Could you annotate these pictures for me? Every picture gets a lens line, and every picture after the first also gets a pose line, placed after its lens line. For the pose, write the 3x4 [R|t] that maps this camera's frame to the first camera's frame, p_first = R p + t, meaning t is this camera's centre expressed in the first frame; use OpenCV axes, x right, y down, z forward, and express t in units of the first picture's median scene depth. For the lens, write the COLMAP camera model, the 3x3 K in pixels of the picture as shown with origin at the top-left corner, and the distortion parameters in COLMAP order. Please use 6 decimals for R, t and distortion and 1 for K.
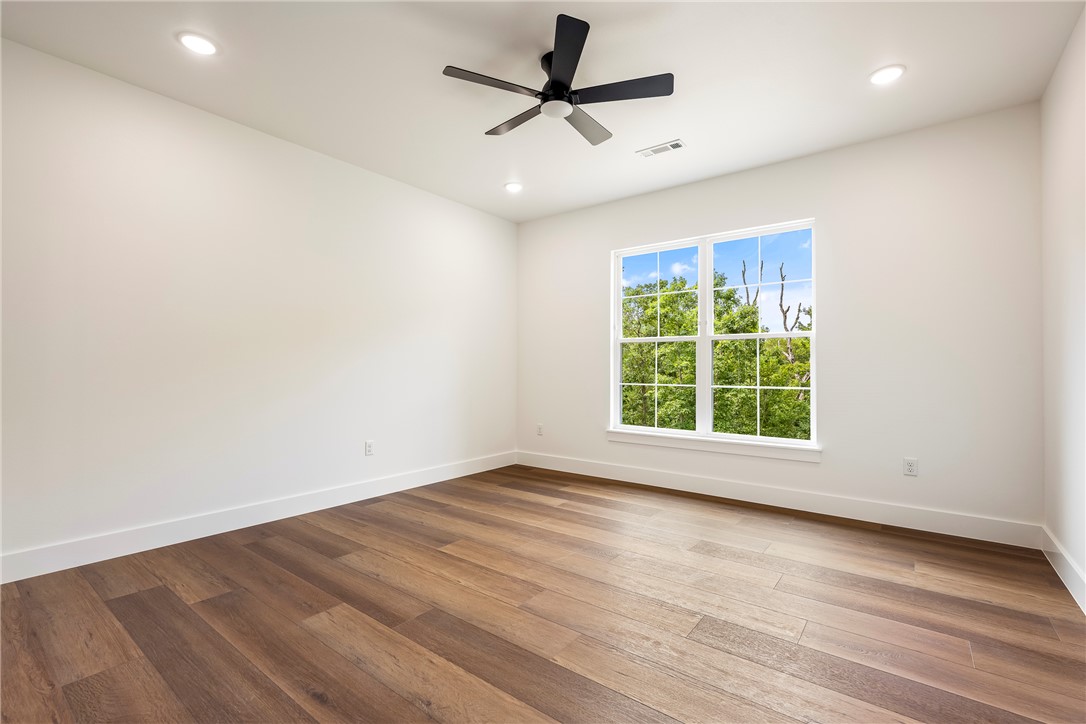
lens RADIAL K [[490.1, 0, 539.5], [0, 490.1, 370.3], [0, 0, 1]] dist [-0.005347, 0.000390]
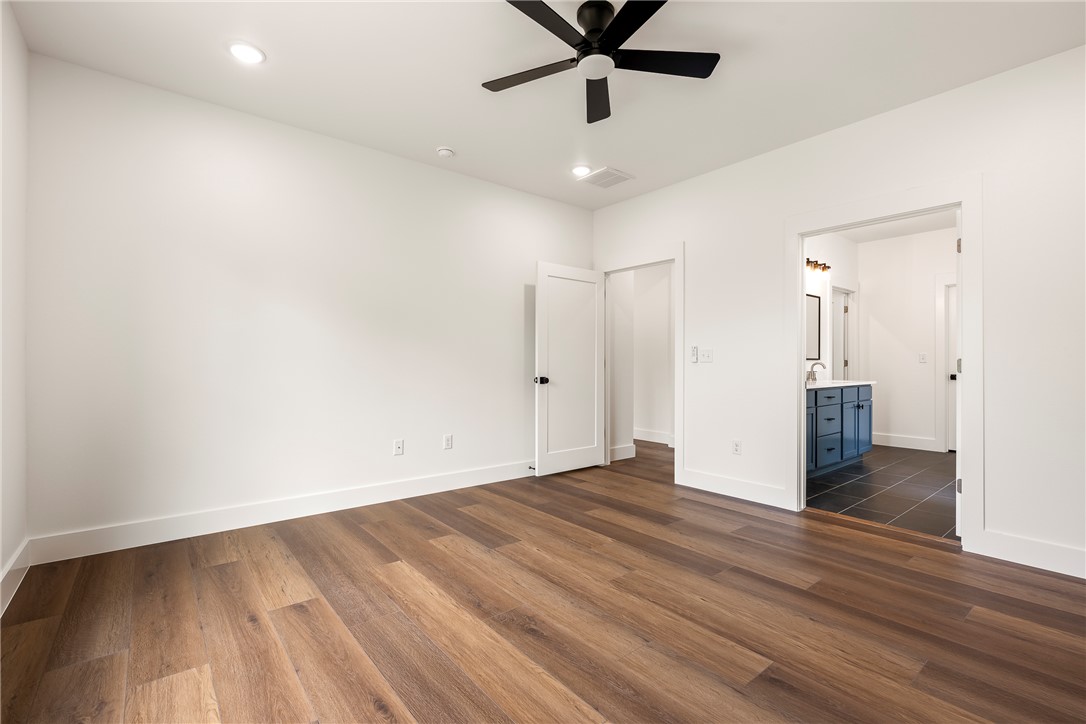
lens RADIAL K [[490.1, 0, 539.8], [0, 490.1, 359.5], [0, 0, 1]] dist [-0.005347, 0.000390]
pose [[-0.974302, -0.007519, 0.225122, -0.103352], [-0.007533, 0.999971, 0.000800, -0.016457], [-0.225122, -0.000916, -0.974330, 2.845949]]
